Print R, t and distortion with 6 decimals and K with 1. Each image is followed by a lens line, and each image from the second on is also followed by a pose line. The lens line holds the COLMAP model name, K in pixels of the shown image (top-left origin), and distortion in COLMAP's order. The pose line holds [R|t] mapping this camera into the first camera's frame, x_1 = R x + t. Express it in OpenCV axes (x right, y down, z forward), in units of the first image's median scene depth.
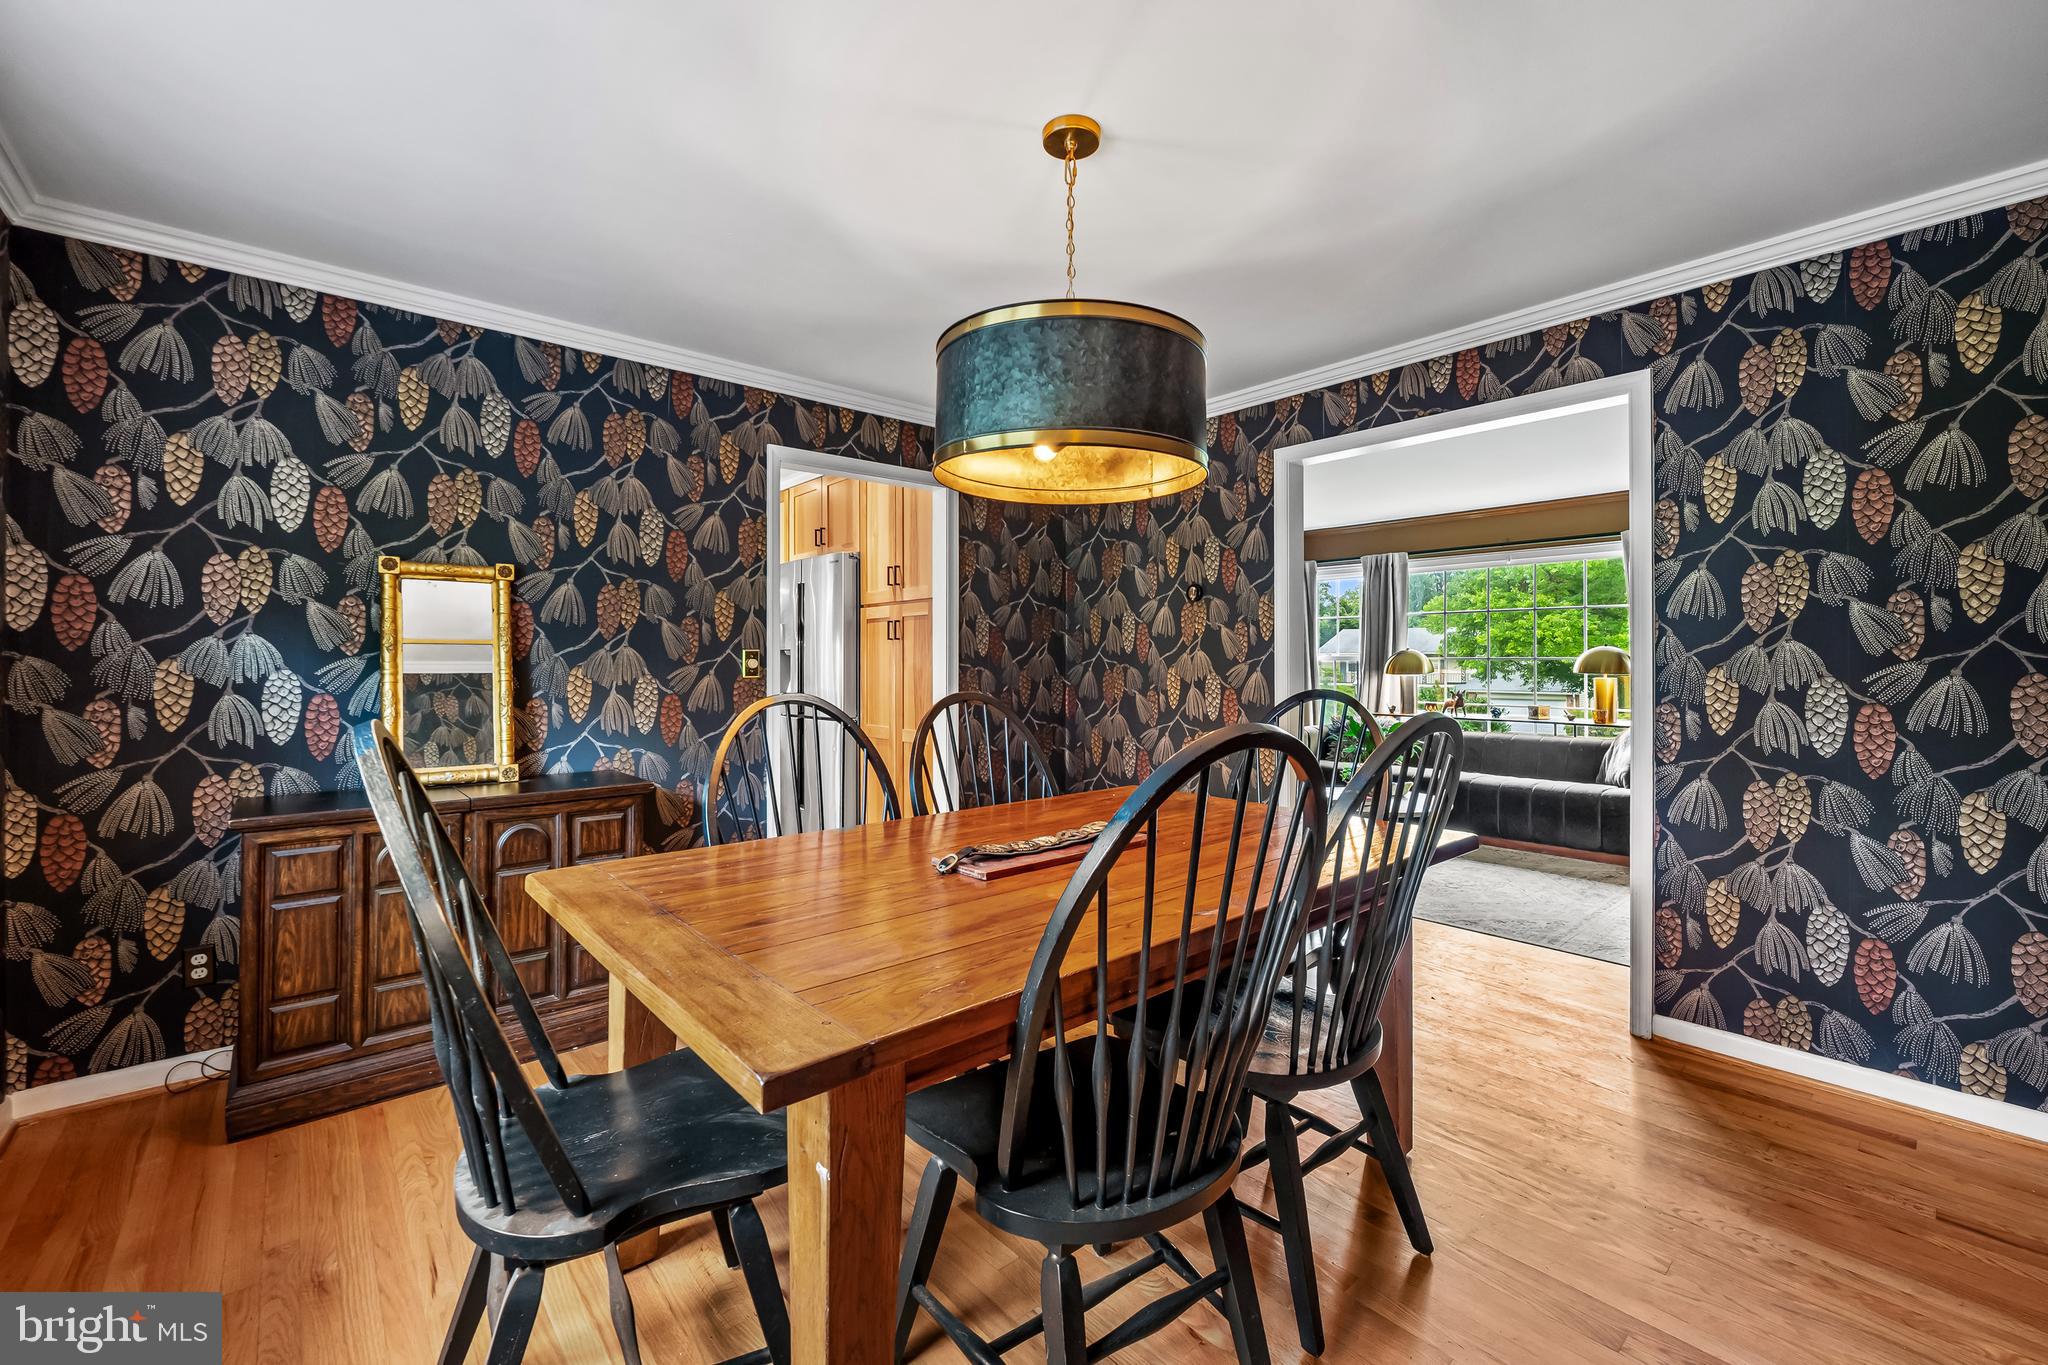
lens RADIAL K [[836.4, 0, 1027.0], [0, 836.4, 651.2], [0, 0, 1]] dist [-0.001623, -0.000606]
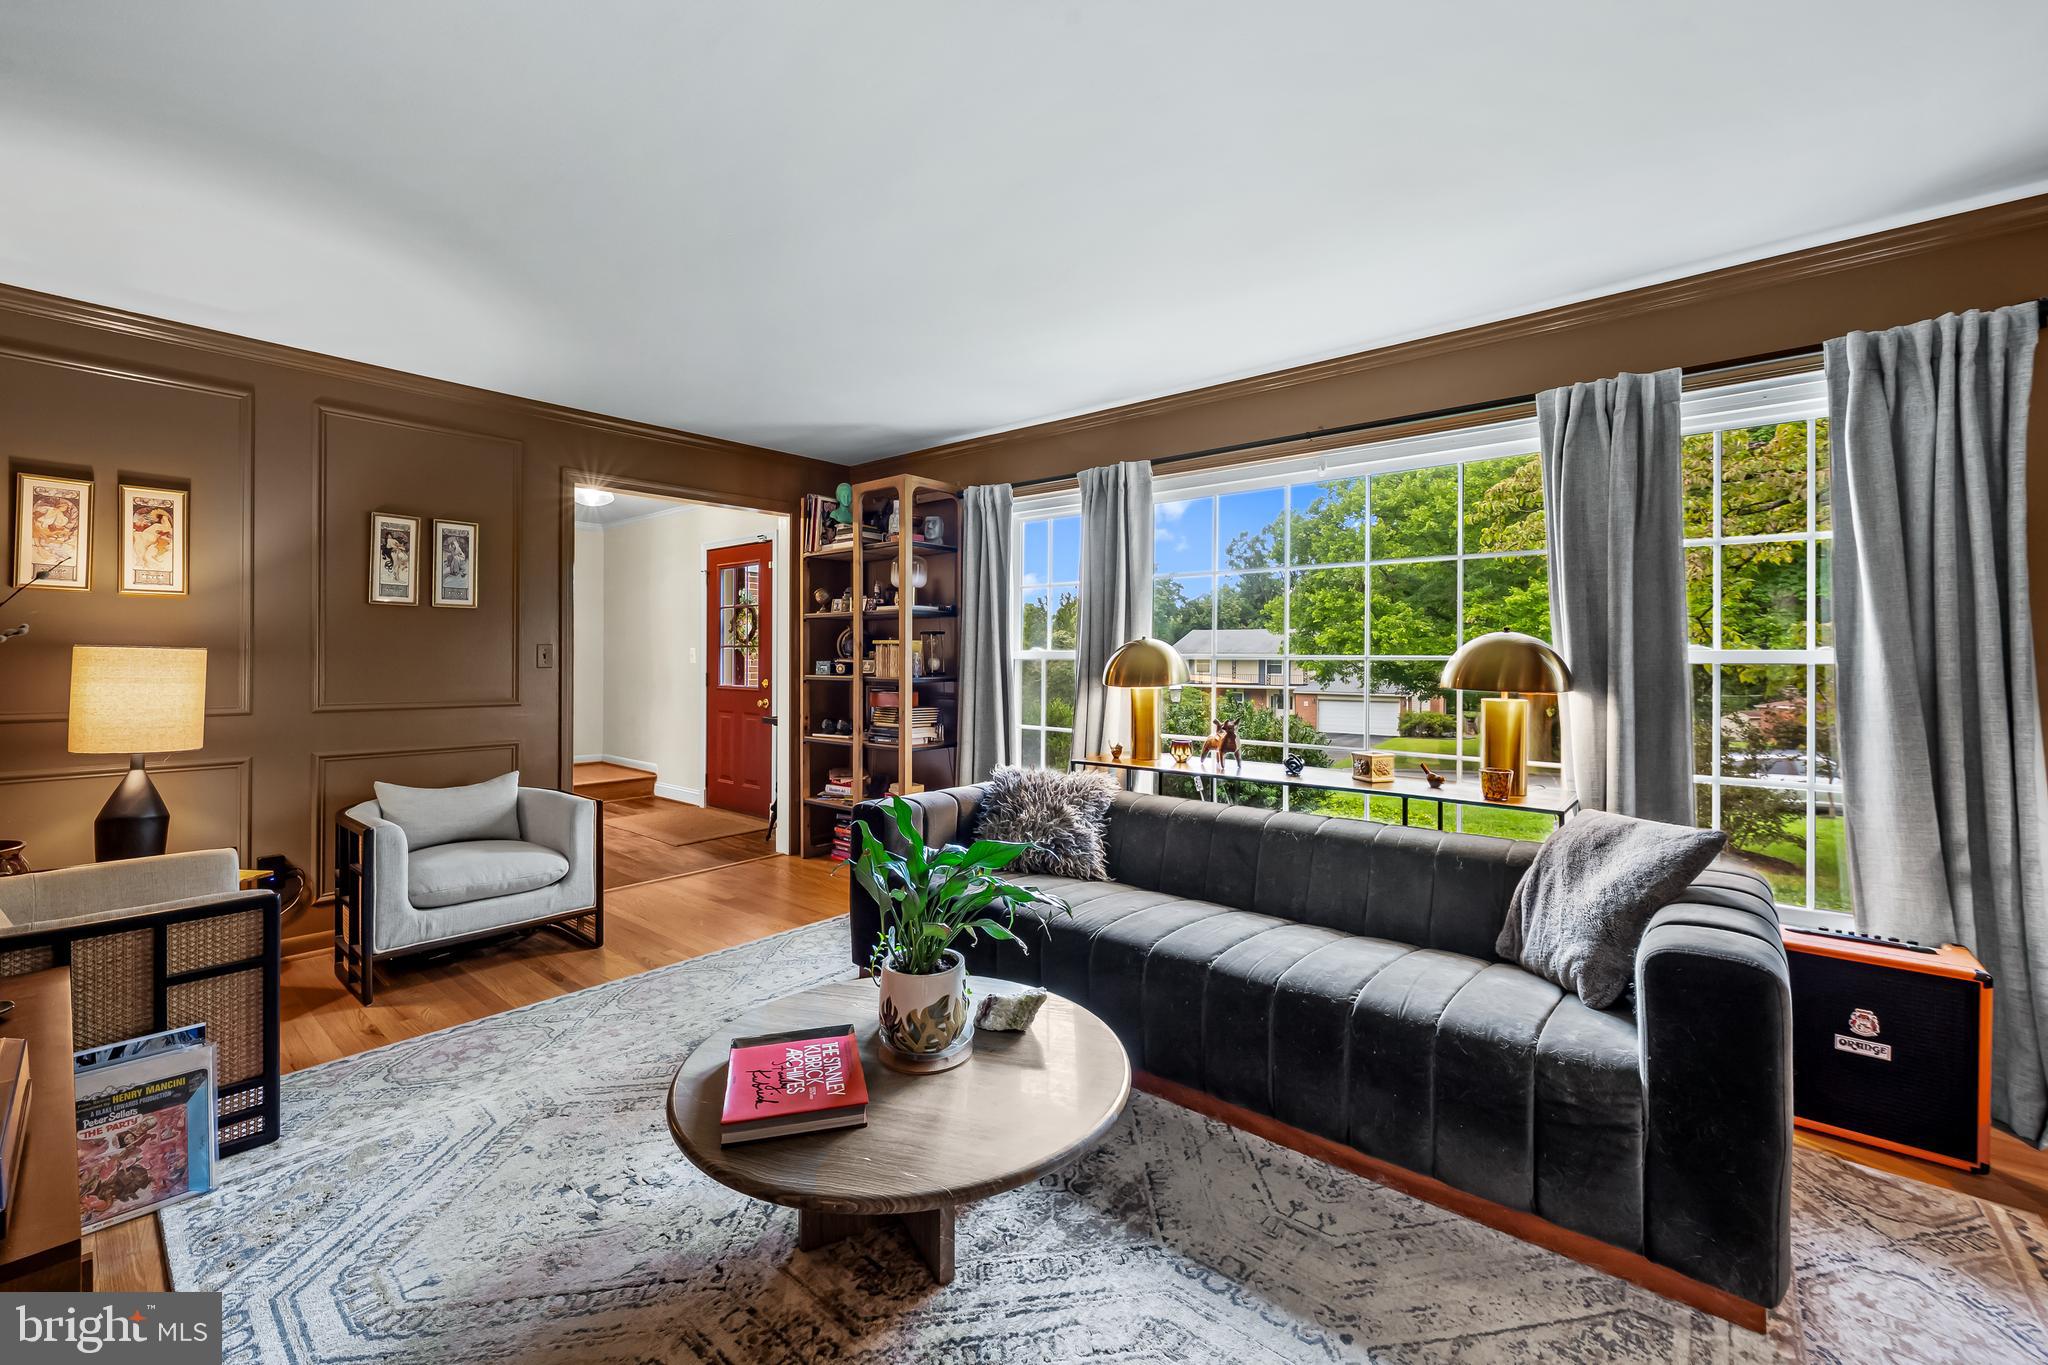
lens RADIAL K [[836.4, 0, 1027.0], [0, 836.4, 651.2], [0, 0, 1]] dist [-0.001623, -0.000606]
pose [[0.988083, 0.005836, 0.153809, 0.075252], [-0.005696, 0.999983, -0.001349, 0.001601], [-0.153814, 0.000457, 0.988100, 0.122372]]
